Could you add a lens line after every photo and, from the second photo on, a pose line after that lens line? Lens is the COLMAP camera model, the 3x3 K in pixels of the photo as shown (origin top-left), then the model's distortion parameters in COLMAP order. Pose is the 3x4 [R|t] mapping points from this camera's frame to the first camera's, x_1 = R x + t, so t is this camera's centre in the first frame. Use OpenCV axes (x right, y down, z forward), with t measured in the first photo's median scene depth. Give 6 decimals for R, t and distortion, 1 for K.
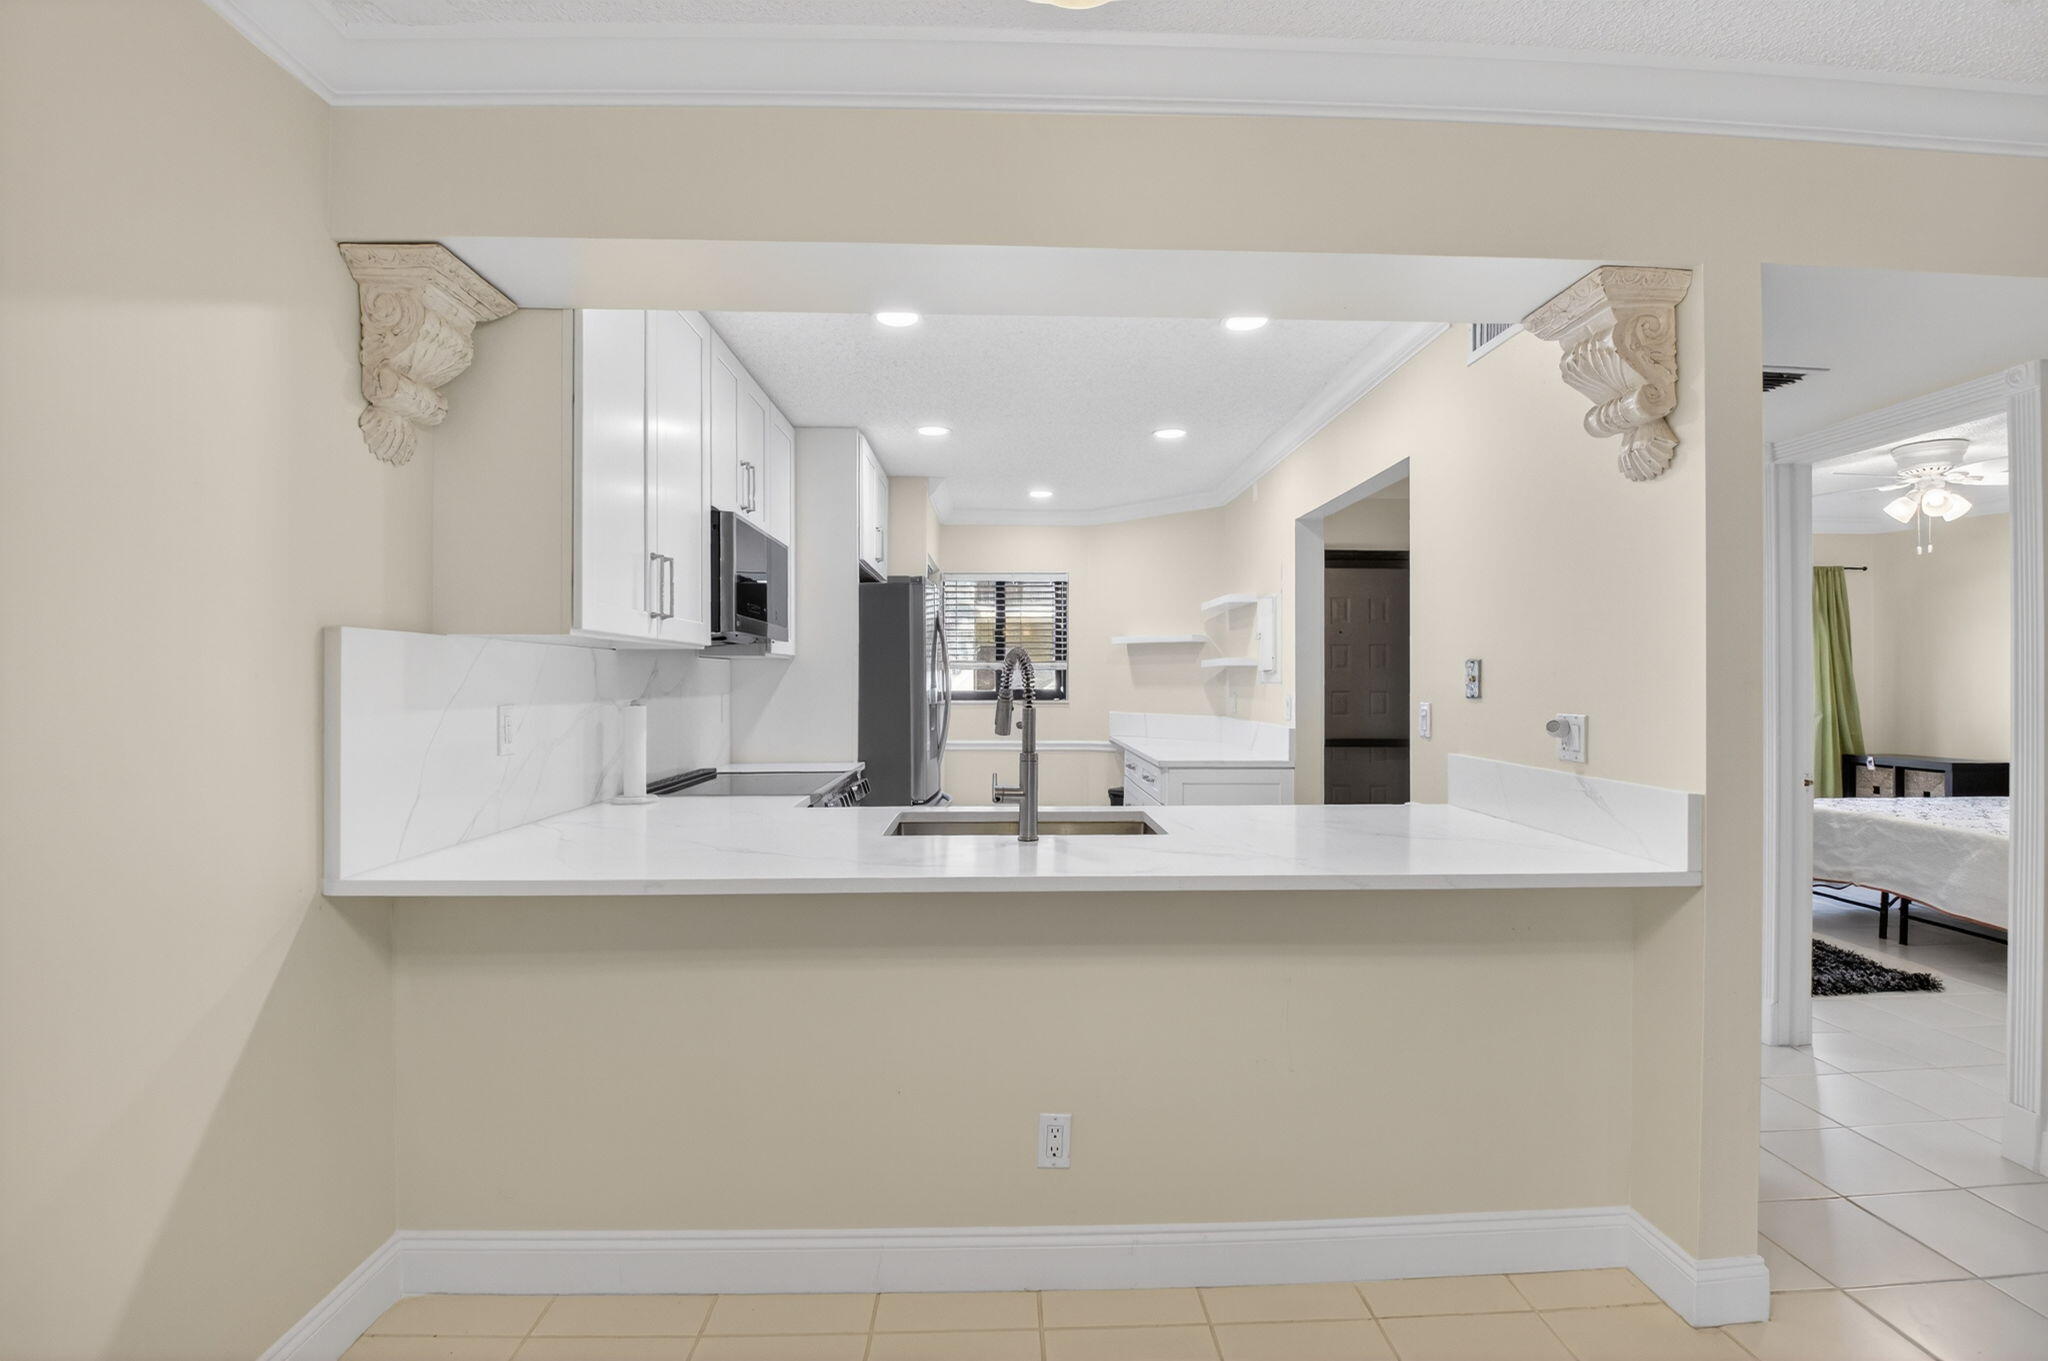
lens RADIAL K [[906.9, 0, 1038.7], [0, 906.9, 670.3], [0, 0, 1]] dist [0.016997, -0.029993]
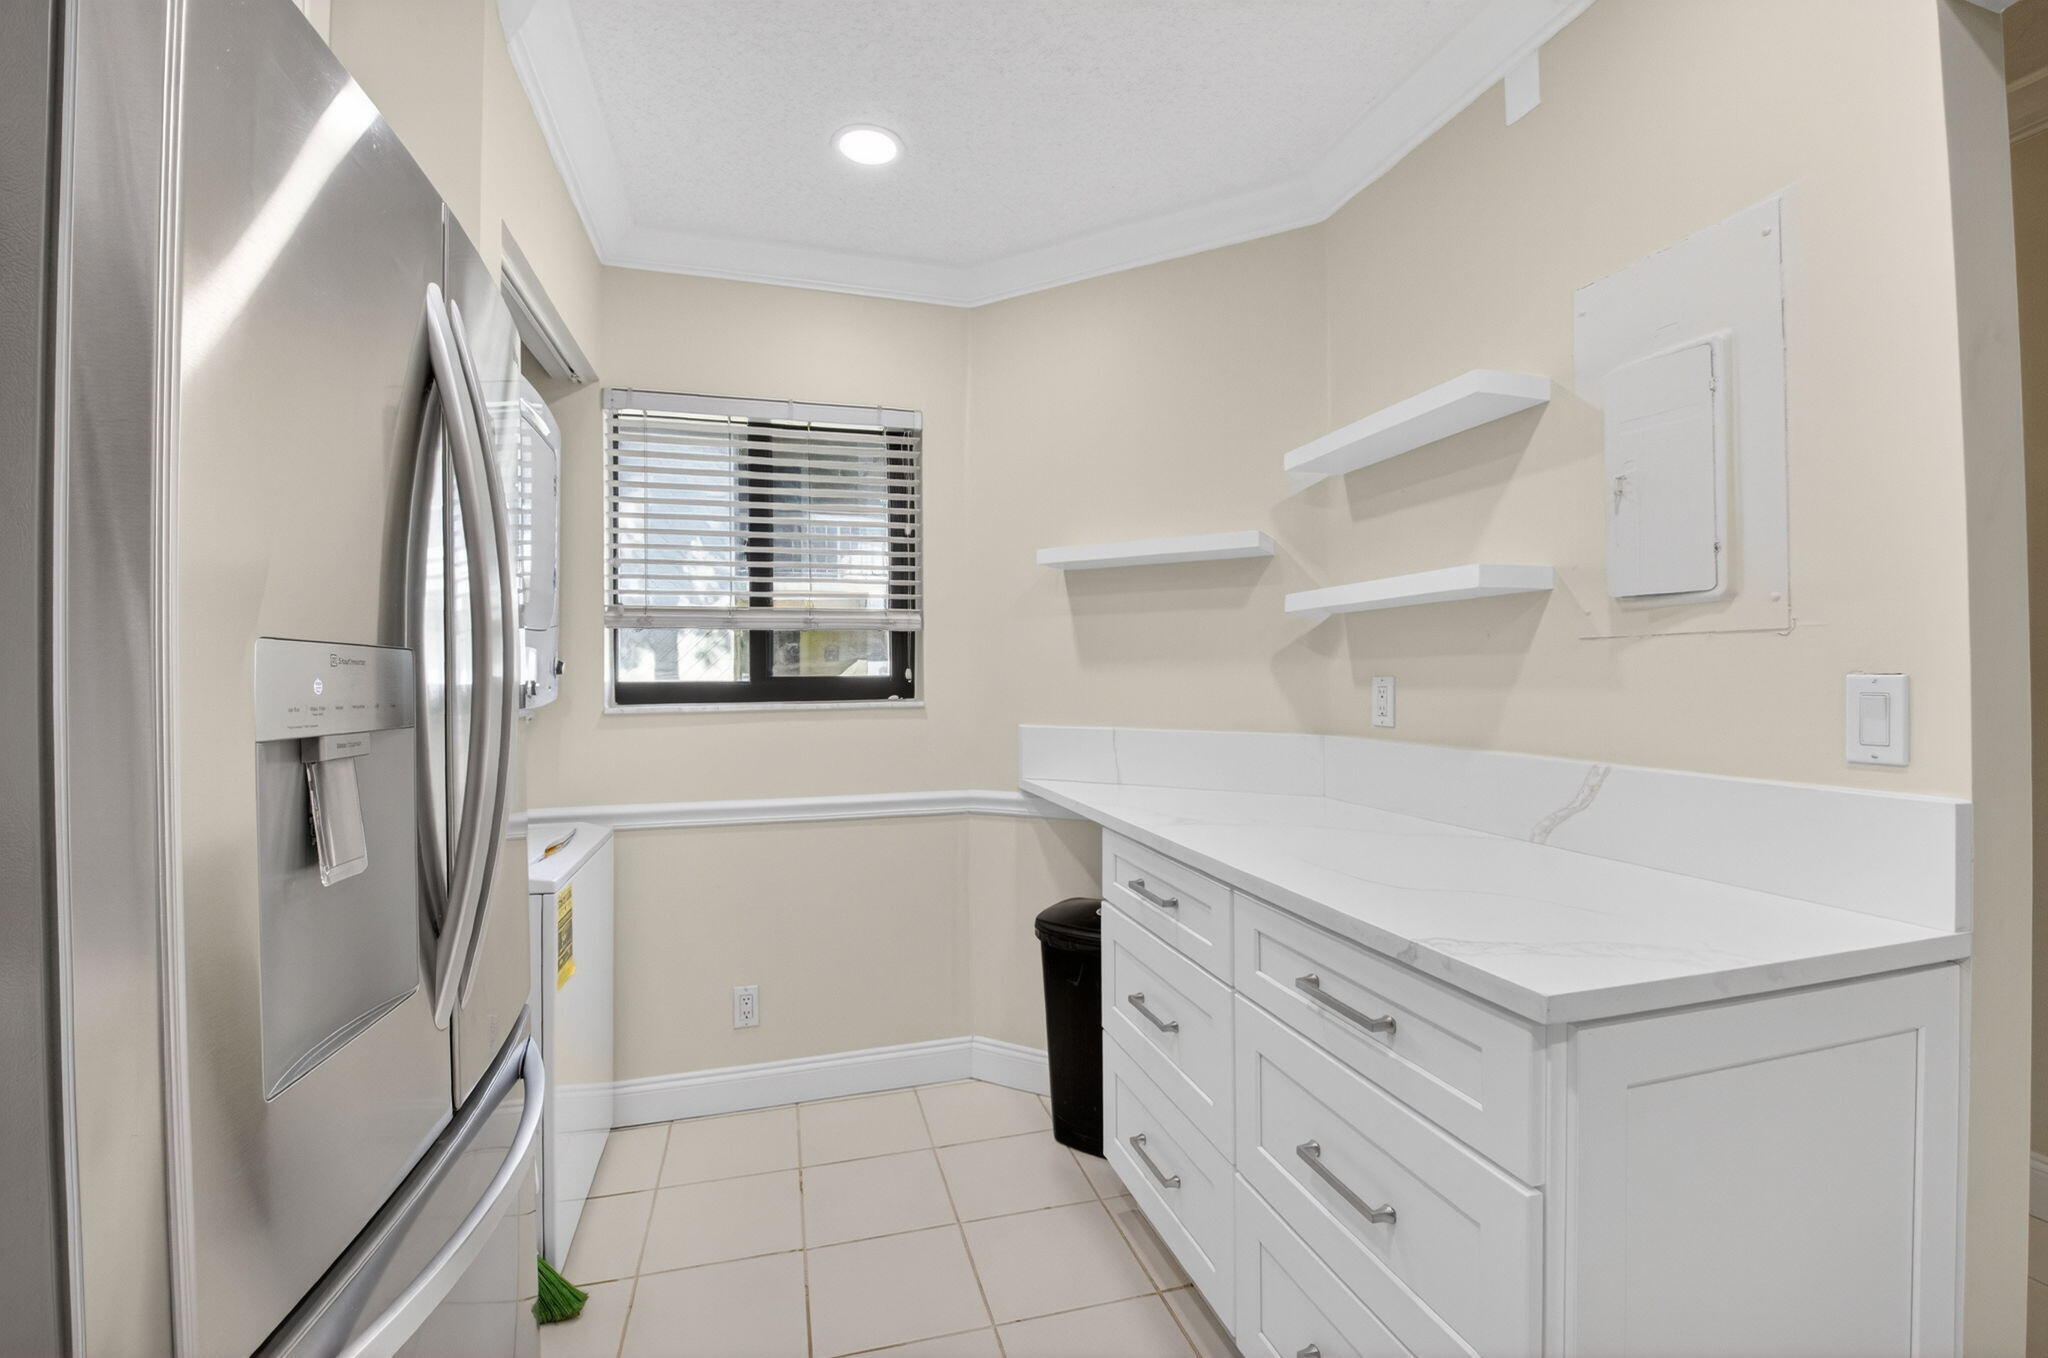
lens RADIAL K [[906.9, 0, 1038.7], [0, 906.9, 668.8], [0, 0, 1]] dist [0.016997, -0.029993]
pose [[0.971065, -0.001037, 0.238815, -0.018431], [0.001314, 0.999999, -0.001002, 0.019574], [-0.238813, 0.001287, 0.971065, 0.584831]]
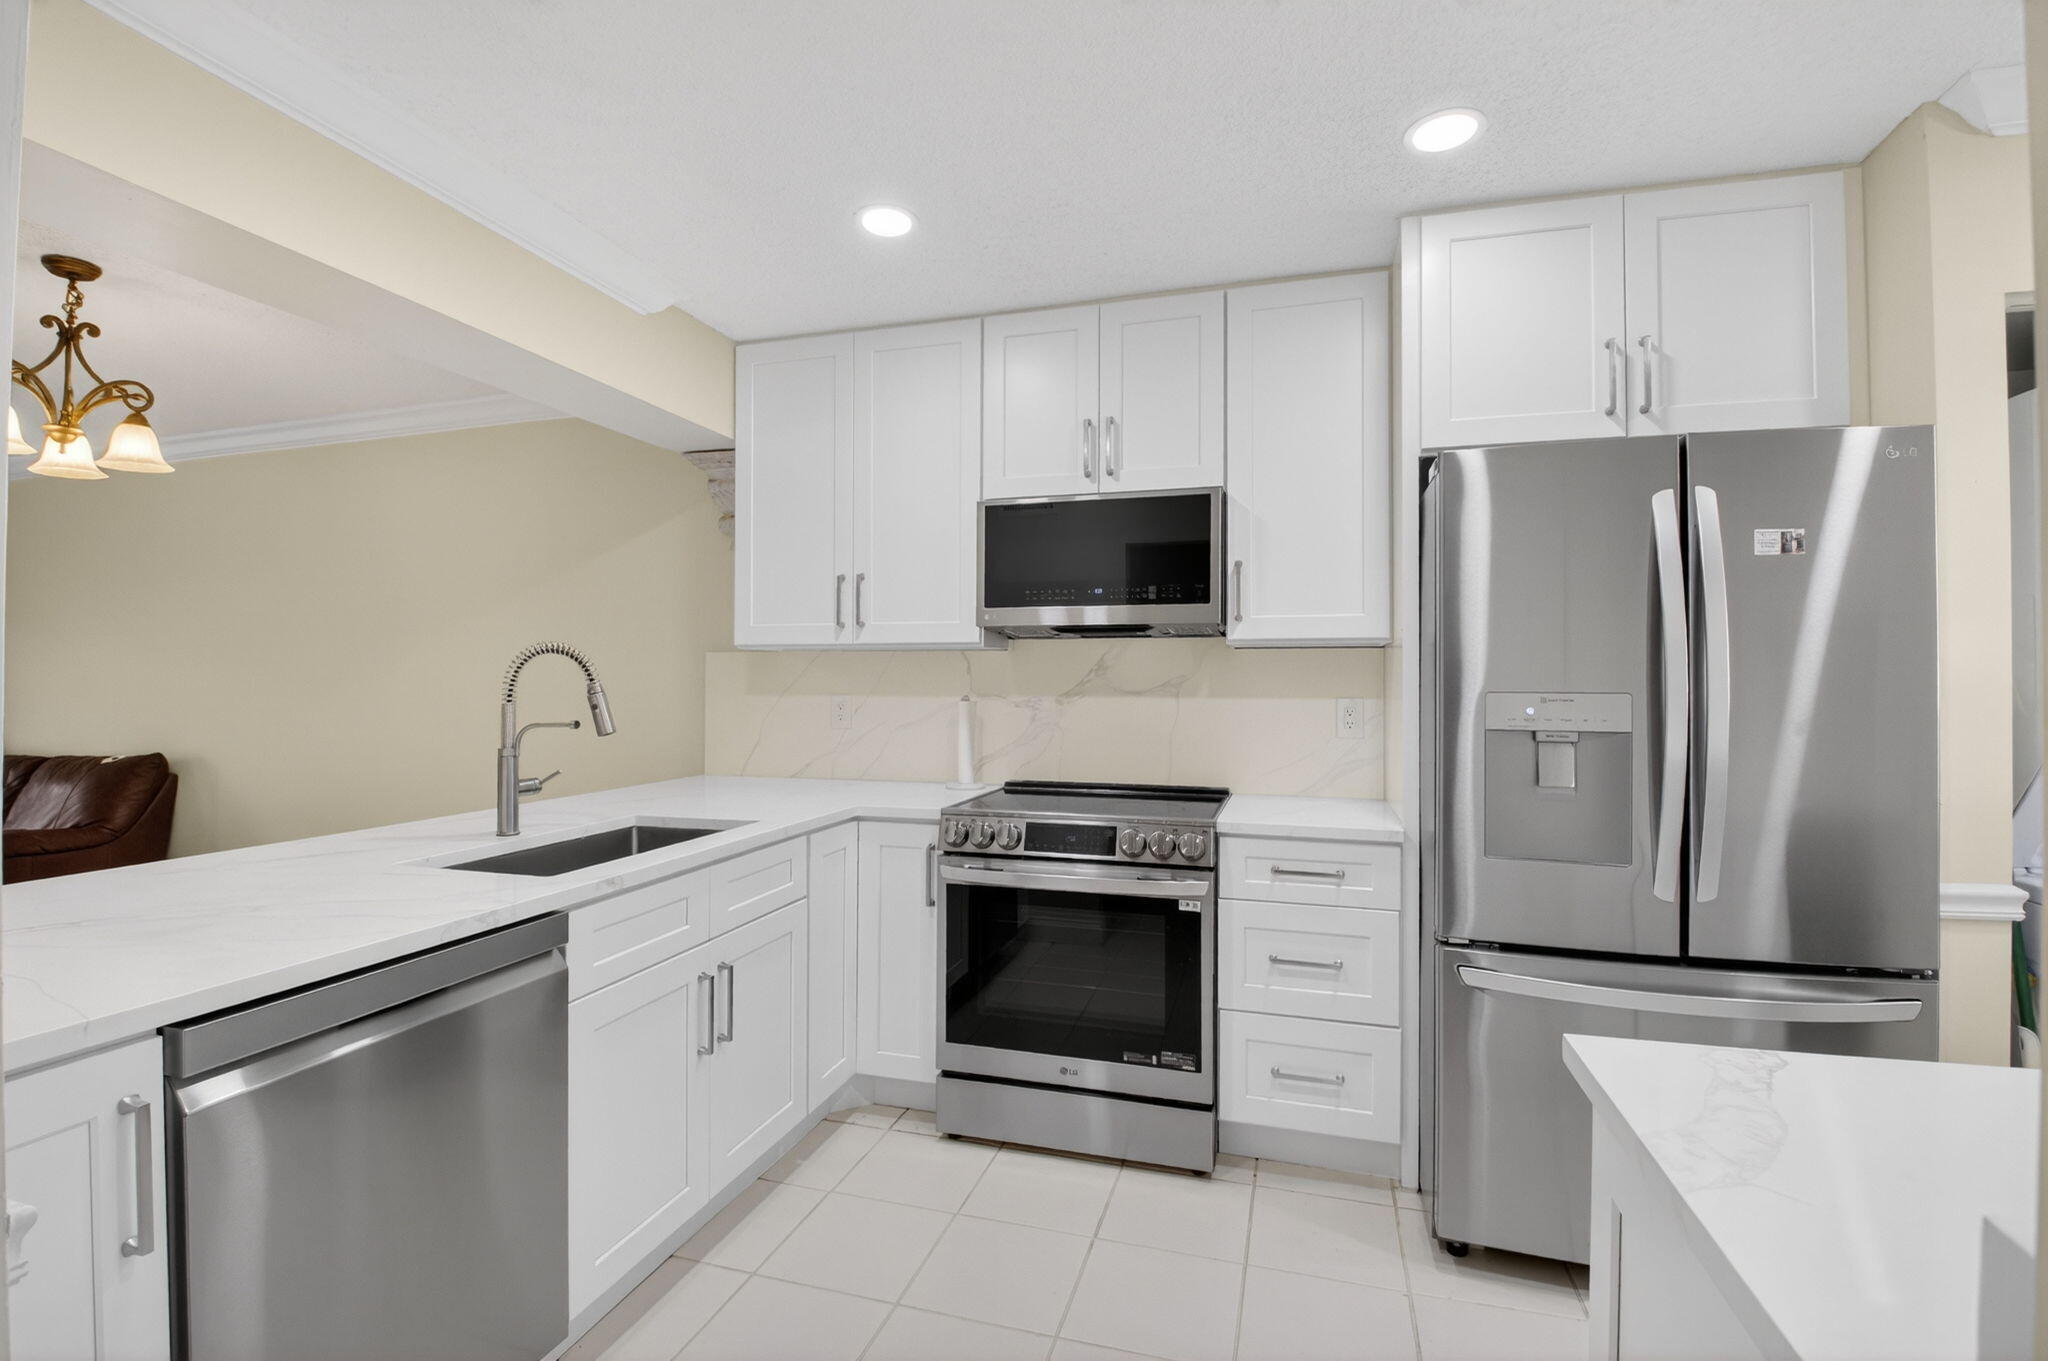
lens RADIAL K [[906.9, 0, 1038.7], [0, 906.9, 670.3], [0, 0, 1]] dist [0.016997, -0.029993]
pose [[-0.314212, -0.012494, -0.949271, 0.268248], [0.003747, 0.999889, -0.014400, 0.011934], [0.949345, -0.008082, -0.314130, 0.670458]]
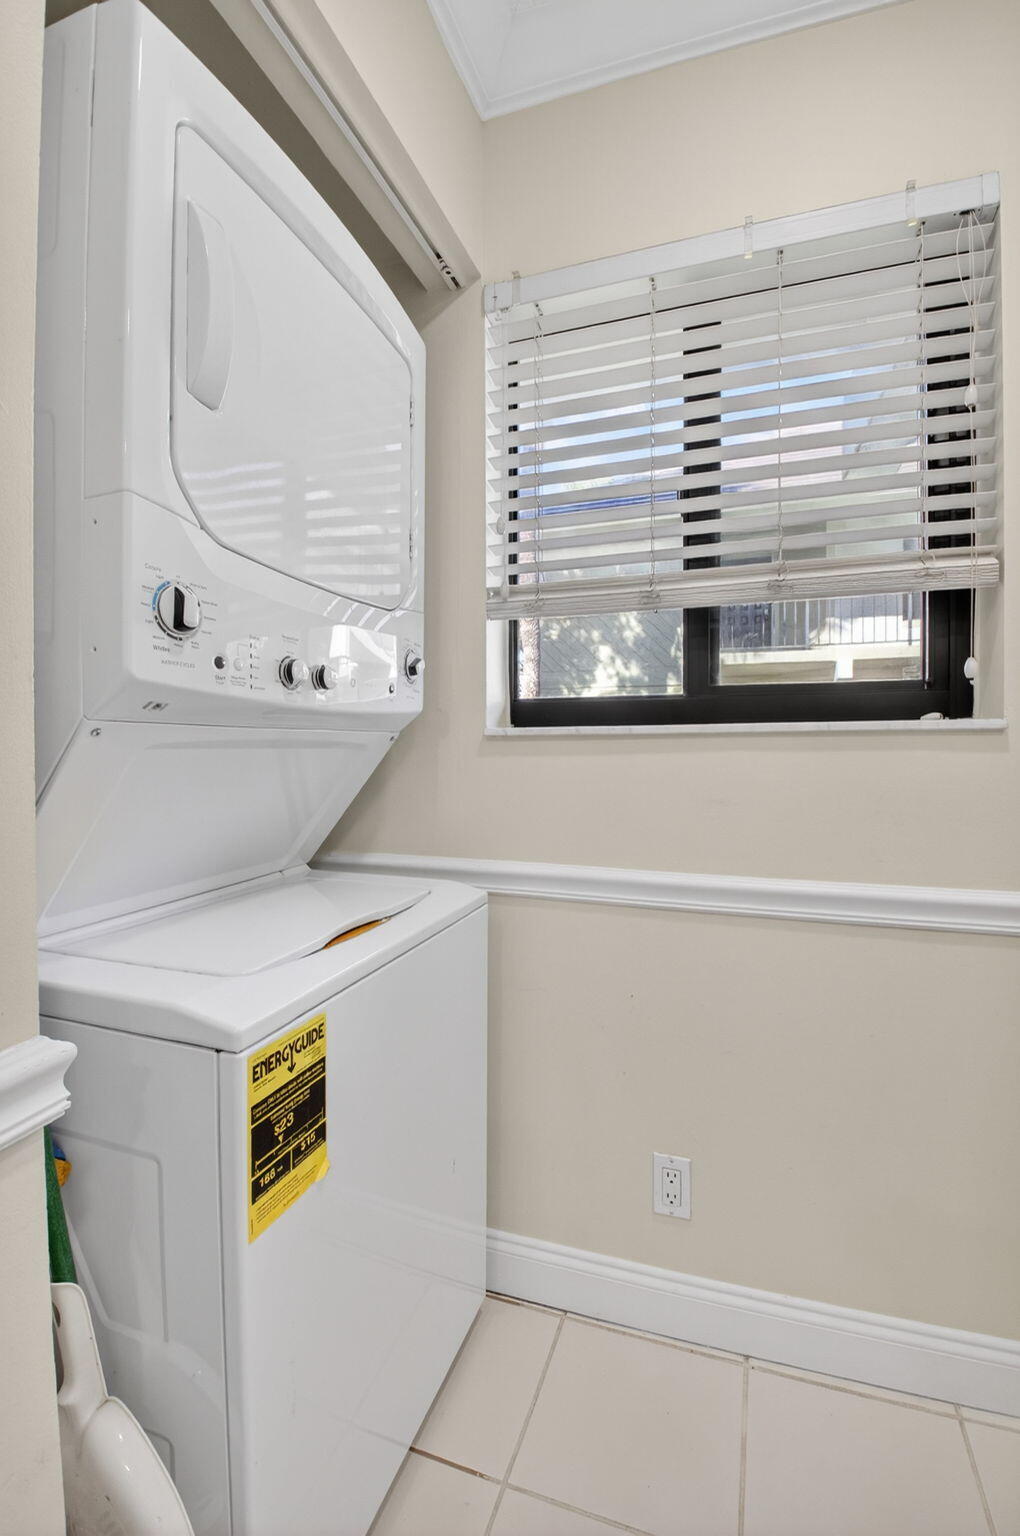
lens RADIAL K [[680.2, 0, 510.0], [0, 680.2, 768.0], [0, 0, 1]] dist [0.016997, -0.029993]
pose [[0.928093, 0.010102, -0.372211, -0.019500], [0.002037, 0.999479, 0.032207, 0.042825], [0.372343, -0.030649, 0.927589, 0.826019]]
